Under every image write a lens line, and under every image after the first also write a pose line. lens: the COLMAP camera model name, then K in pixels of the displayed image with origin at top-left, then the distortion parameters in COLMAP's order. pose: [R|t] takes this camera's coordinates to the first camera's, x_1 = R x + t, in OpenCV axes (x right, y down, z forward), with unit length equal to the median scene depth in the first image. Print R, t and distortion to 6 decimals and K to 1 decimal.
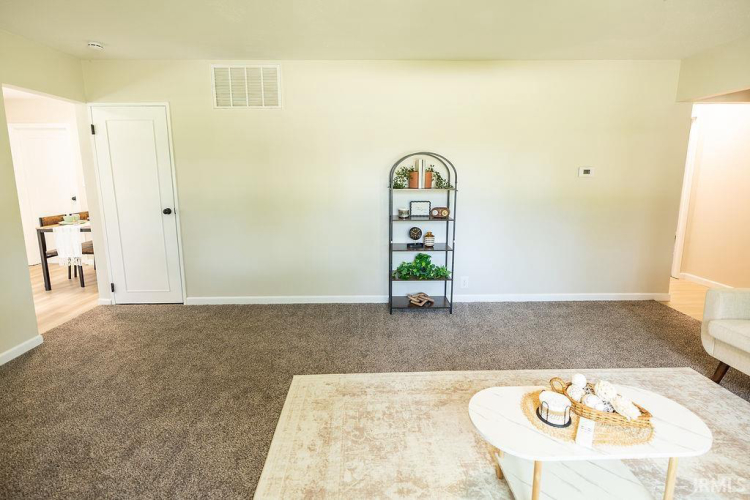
lens RADIAL K [[352.9, 0, 379.1], [0, 352.9, 226.7], [0, 0, 1]] dist [0.001174, -0.000244]
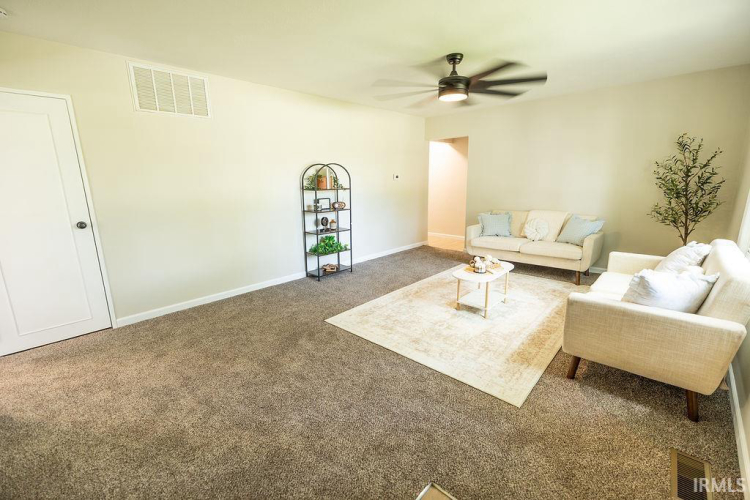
lens RADIAL K [[320.4, 0, 375.8], [0, 320.4, 248.1], [0, 0, 1]] dist [0.001195, 0.000300]
pose [[0.704170, -0.157551, 0.692331, -0.659815], [0.116542, 0.987493, 0.106185, 0.011457], [-0.700402, 0.005913, 0.713724, -0.055812]]
